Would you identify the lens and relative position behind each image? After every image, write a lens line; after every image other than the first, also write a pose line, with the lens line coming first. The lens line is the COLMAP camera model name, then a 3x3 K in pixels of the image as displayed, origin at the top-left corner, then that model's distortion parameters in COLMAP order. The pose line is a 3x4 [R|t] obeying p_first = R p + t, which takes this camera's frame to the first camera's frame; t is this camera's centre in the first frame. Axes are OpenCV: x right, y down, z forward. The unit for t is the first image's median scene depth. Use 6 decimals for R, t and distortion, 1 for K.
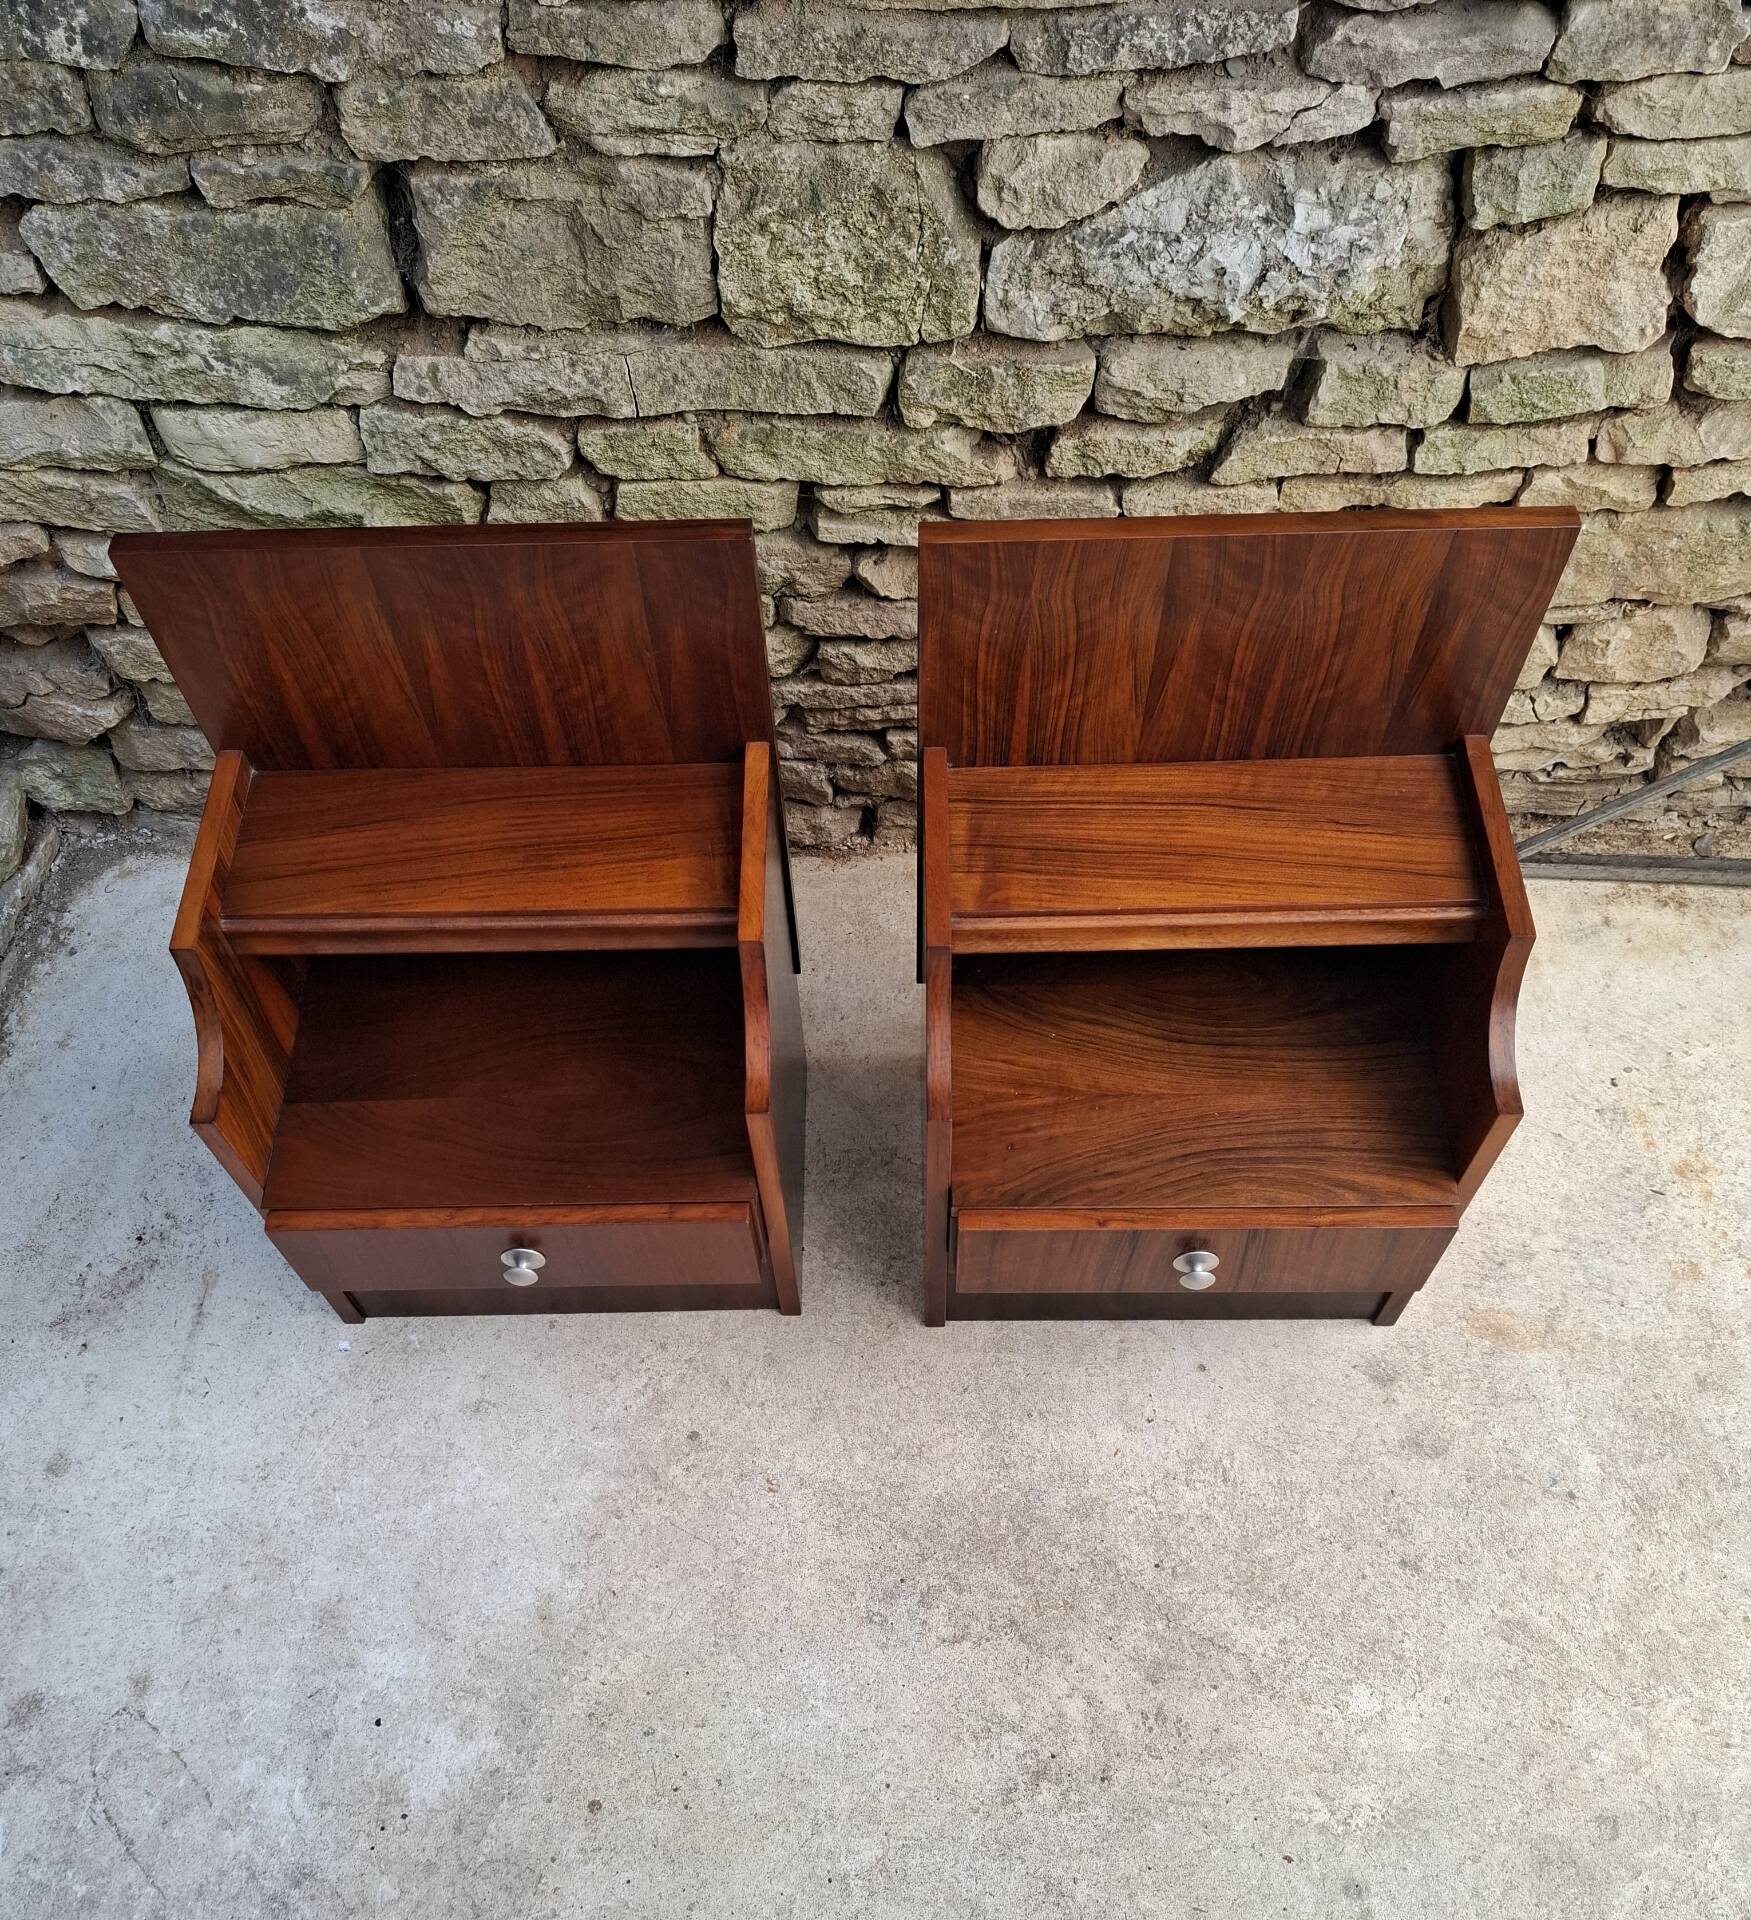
lens RADIAL K [[1624.3, 0, 862.8], [0, 1624.3, 1142.4], [0, 0, 1]] dist [0.088099, -0.108090]
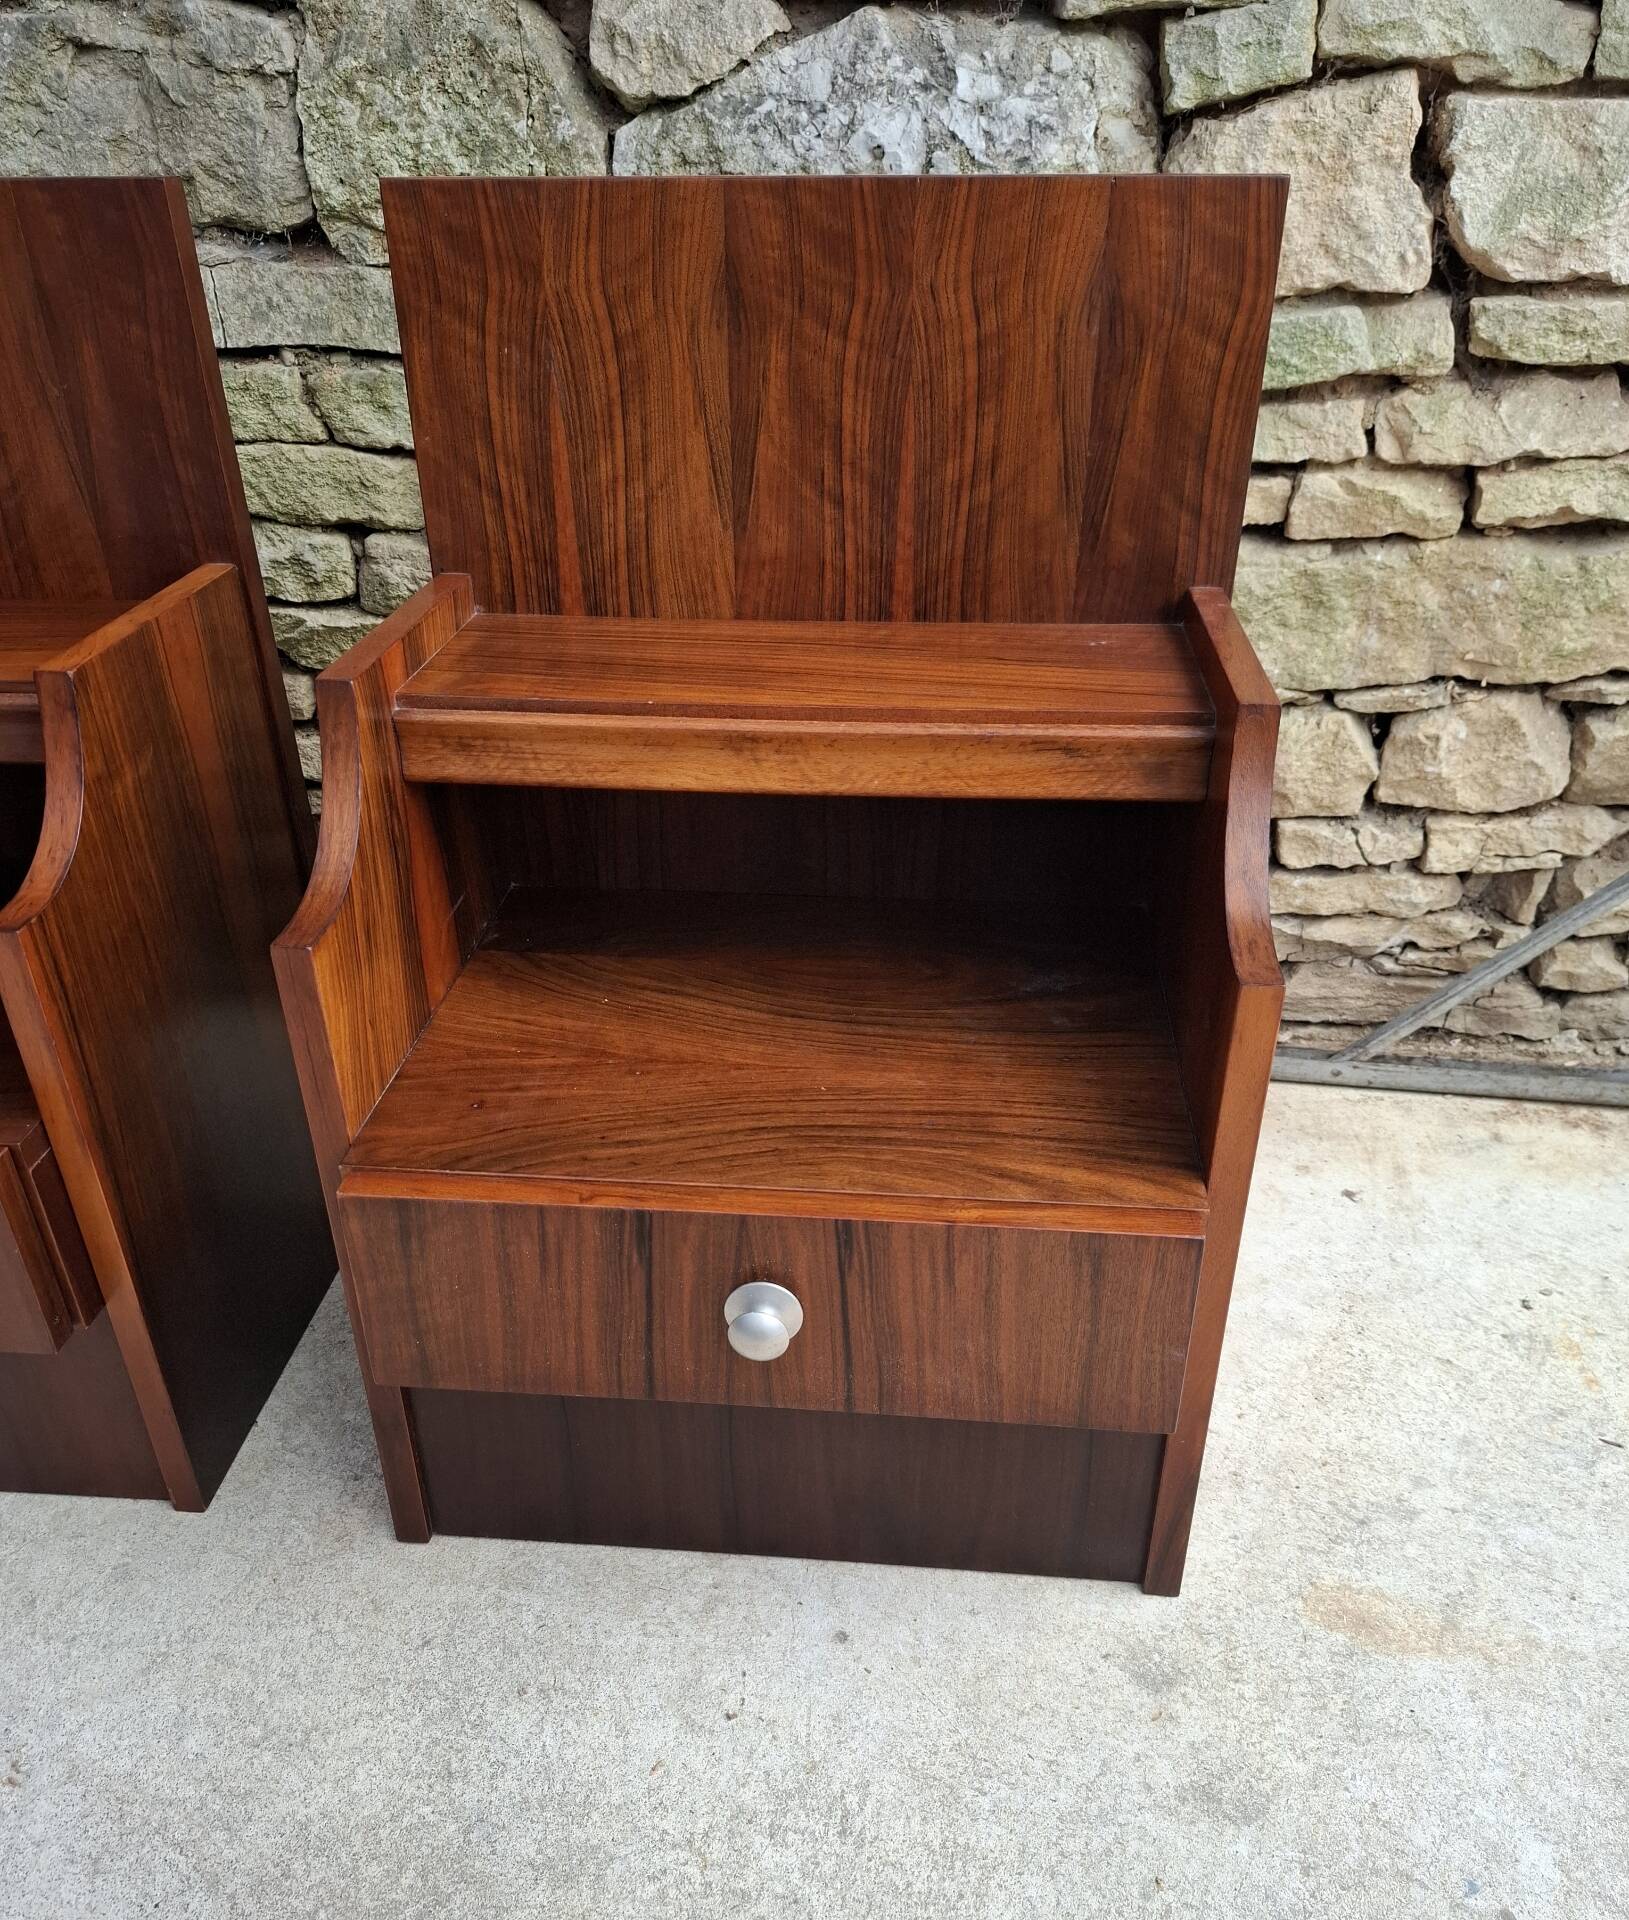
lens RADIAL K [[1527.2, 0, 804.7], [0, 1527.2, 1072.3], [0, 0, 1]] dist [0.056916, -0.068590]
pose [[0.995708, 0.065360, -0.065524, 0.239171], [-0.088226, 0.884184, -0.458731, 0.231982], [0.027952, 0.462544, 0.886156, 0.472225]]
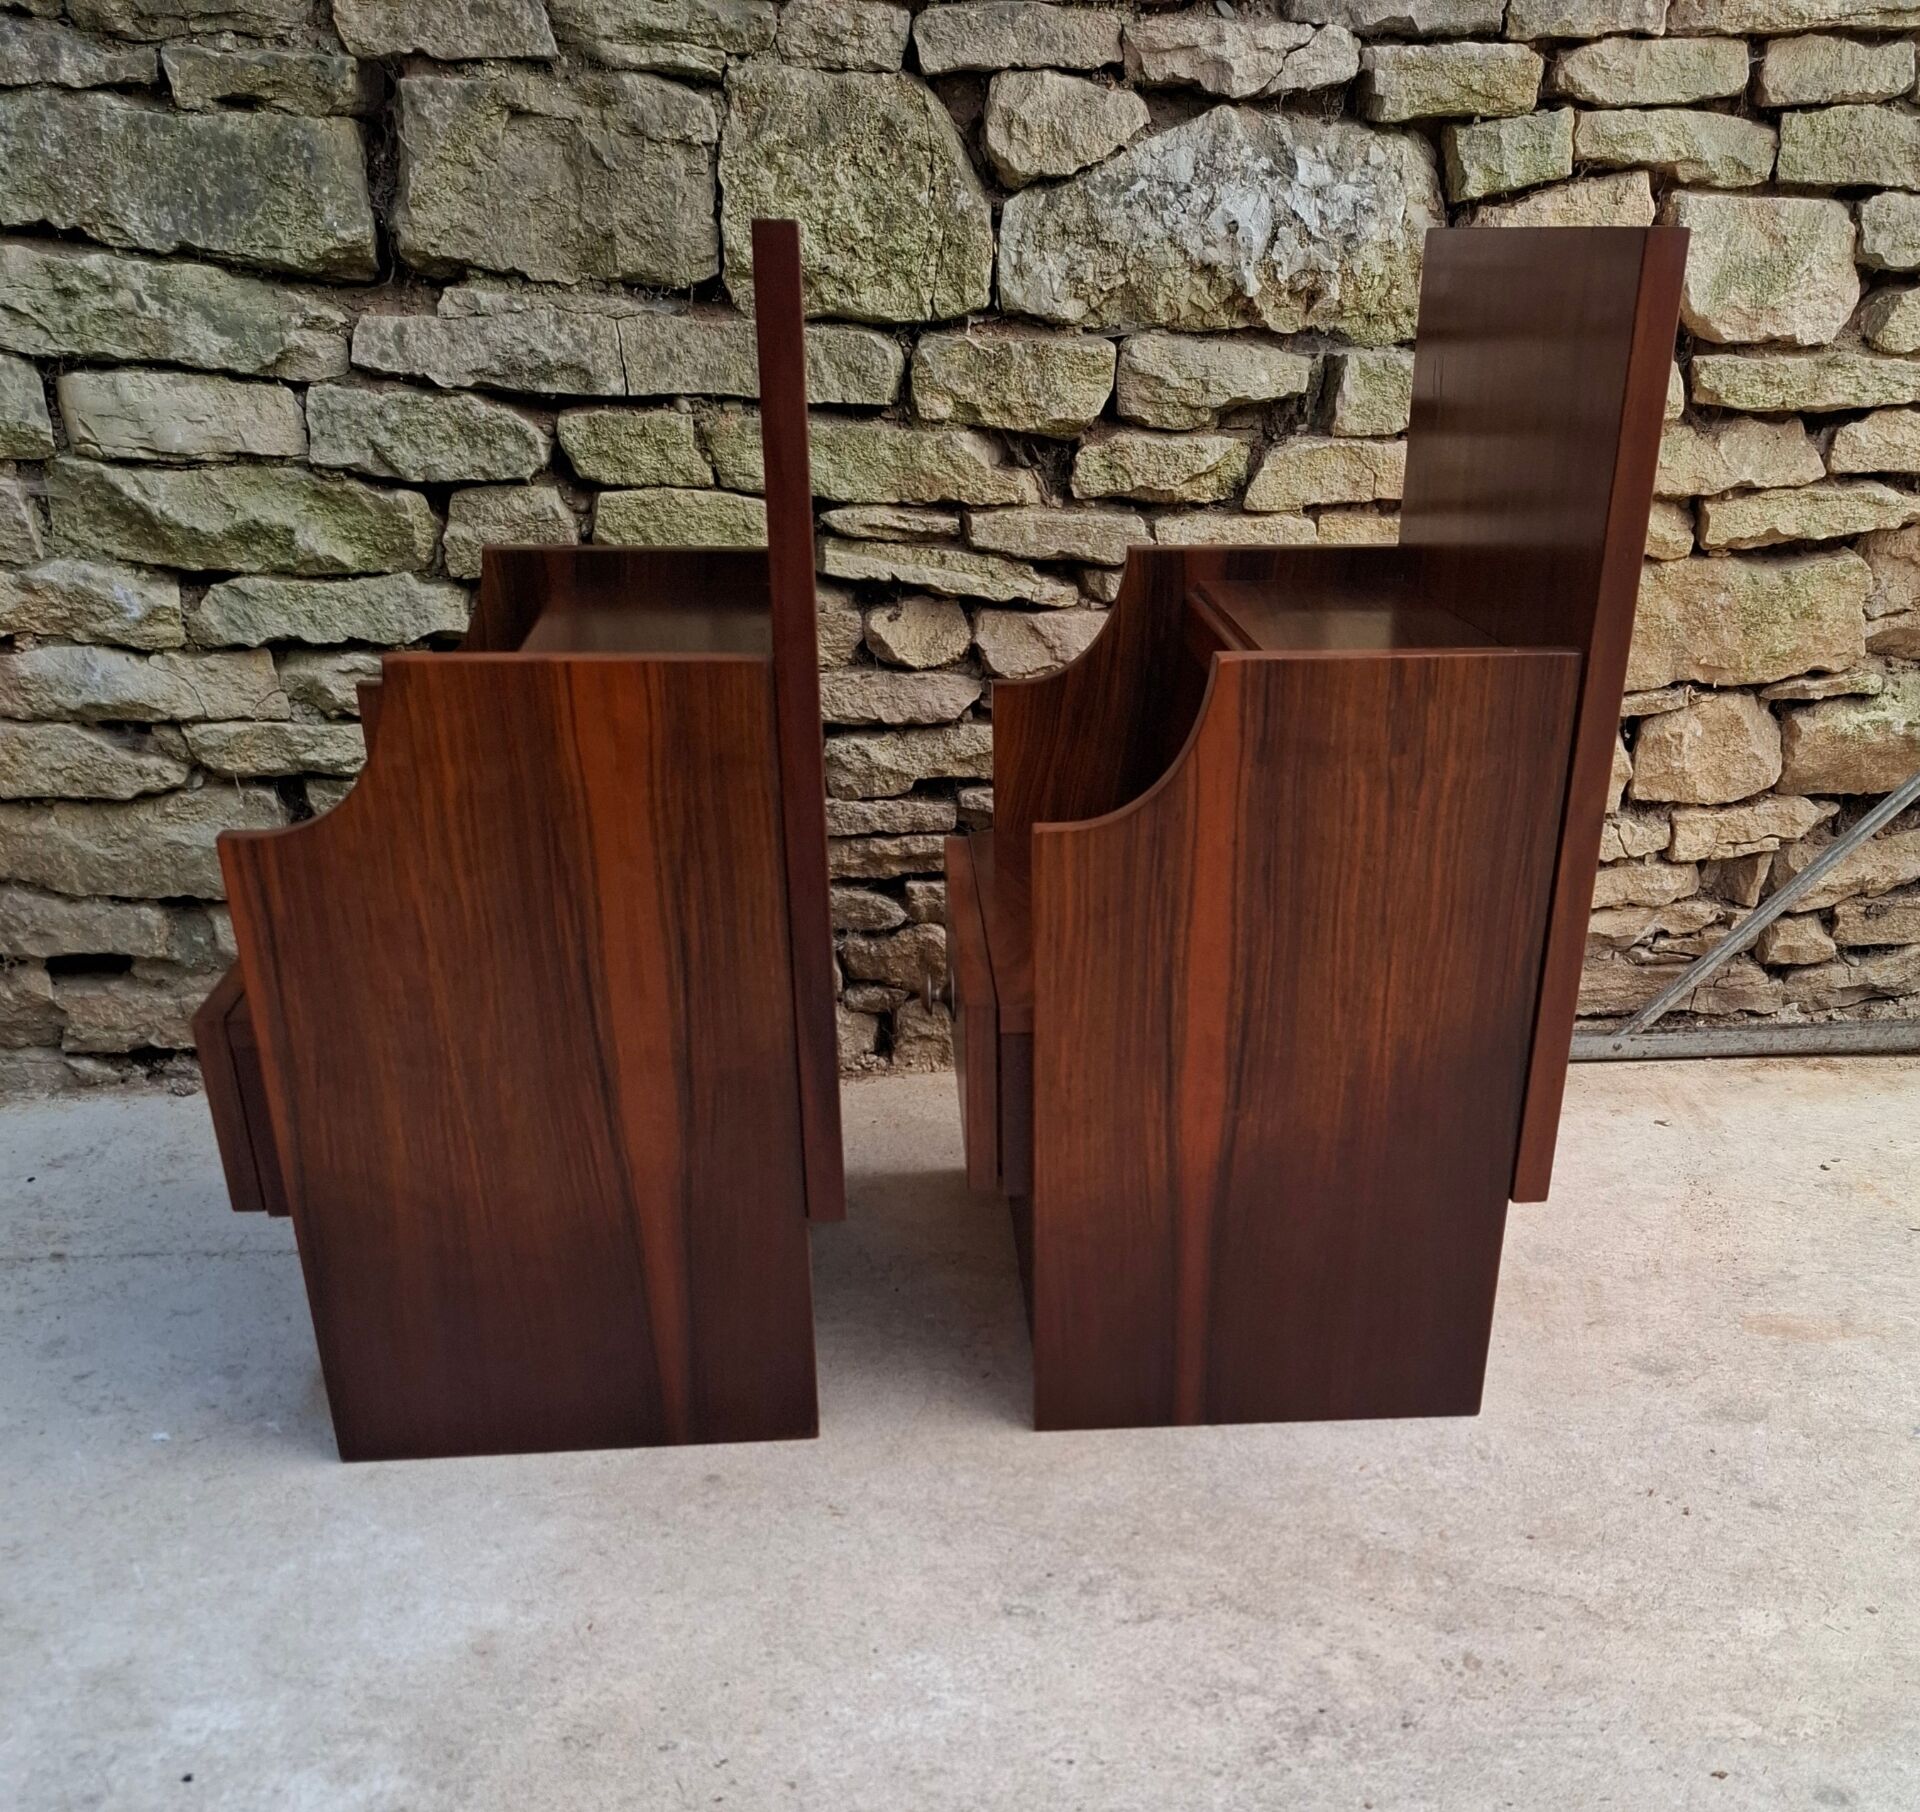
lens RADIAL K [[2013.2, 0, 1066.0], [0, 2013.2, 1419.4], [0, 0, 1]] dist [0.089007, -0.108608]
pose [[0.987144, -0.040337, 0.154658, -0.094710], [0.112105, 0.864435, -0.490086, 0.632432], [-0.113923, 0.501124, 0.857844, 0.283232]]
